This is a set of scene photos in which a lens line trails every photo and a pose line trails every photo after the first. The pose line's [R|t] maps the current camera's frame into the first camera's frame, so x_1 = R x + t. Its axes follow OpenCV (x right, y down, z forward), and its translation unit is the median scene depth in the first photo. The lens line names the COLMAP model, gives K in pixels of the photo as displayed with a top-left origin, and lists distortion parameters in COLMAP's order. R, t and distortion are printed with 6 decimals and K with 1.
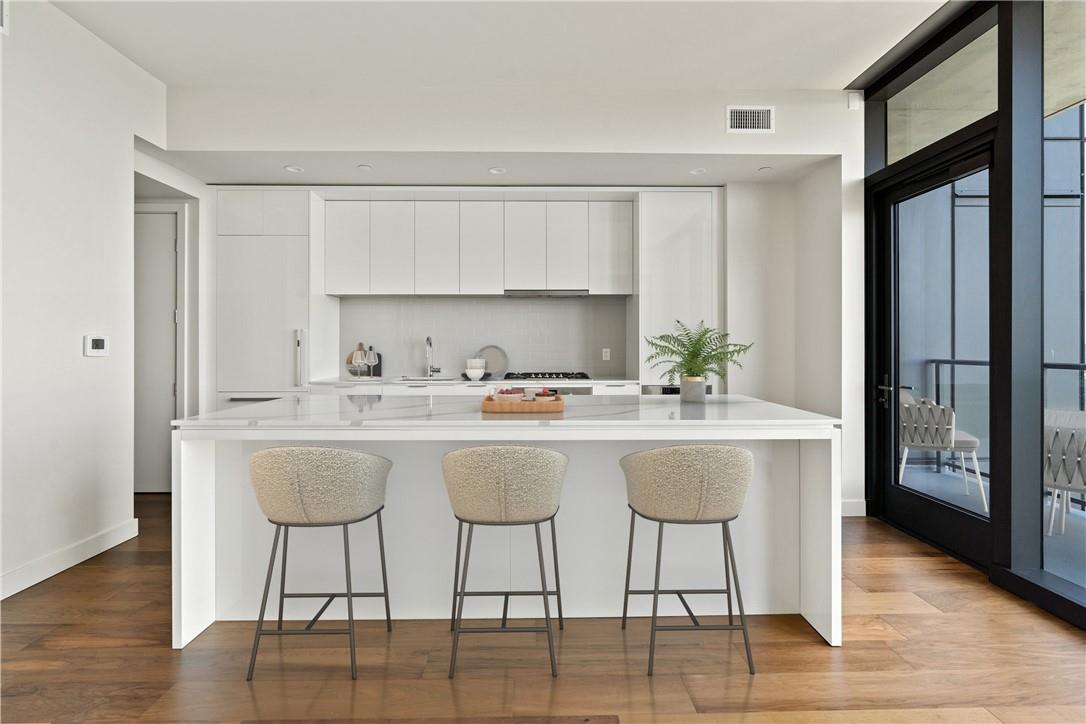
lens RADIAL K [[511.7, 0, 550.2], [0, 511.7, 349.3], [0, 0, 1]] dist [-0.009523, 0.002885]
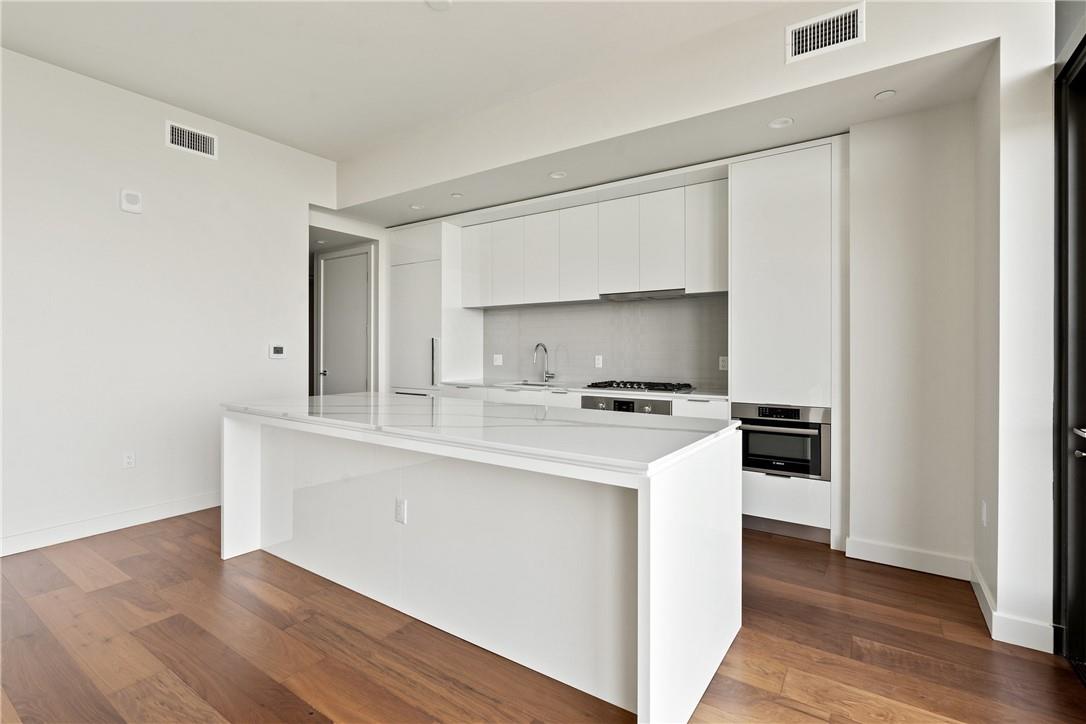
lens RADIAL K [[511.7, 0, 544.2], [0, 511.7, 355.2], [0, 0, 1]] dist [-0.009523, 0.002885]
pose [[0.809914, 0.007974, -0.586494, 0.426924], [-0.007965, 0.999965, 0.002597, -0.004051], [0.586494, 0.002568, 0.809950, 0.175362]]
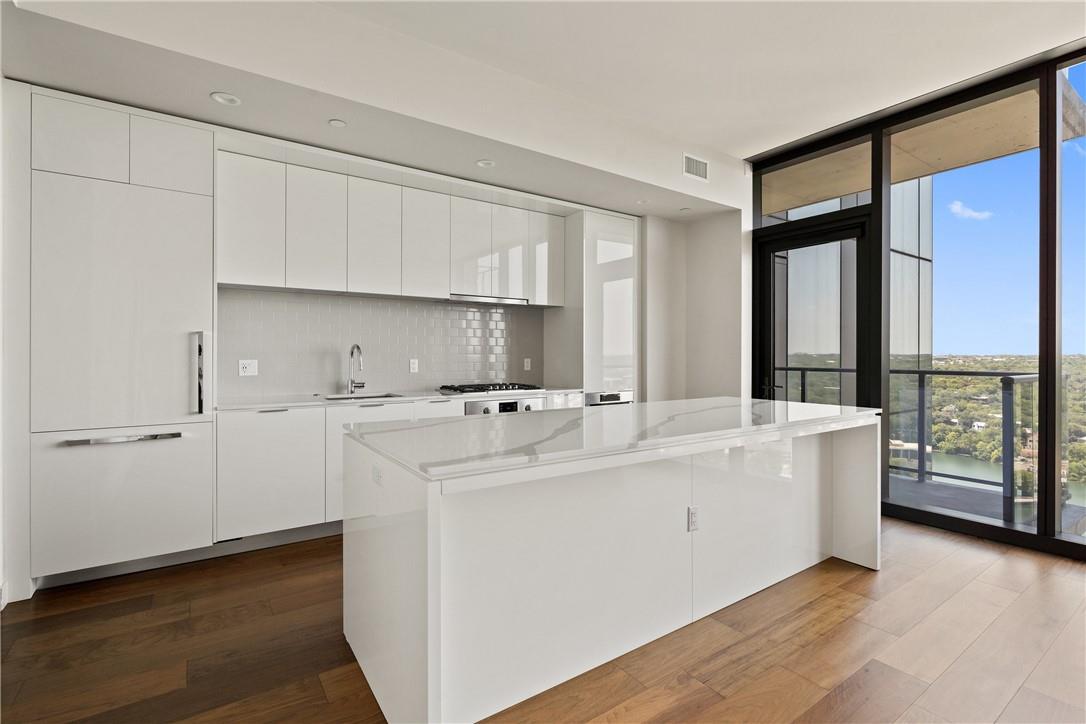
lens RADIAL K [[511.7, 0, 552.3], [0, 511.7, 355.8], [0, 0, 1]] dist [-0.009523, 0.002885]
pose [[0.826243, 0.001759, 0.563311, -0.487356], [0.001056, 0.999989, -0.004672, -0.002335], [-0.563313, 0.004455, 0.826232, 0.170362]]
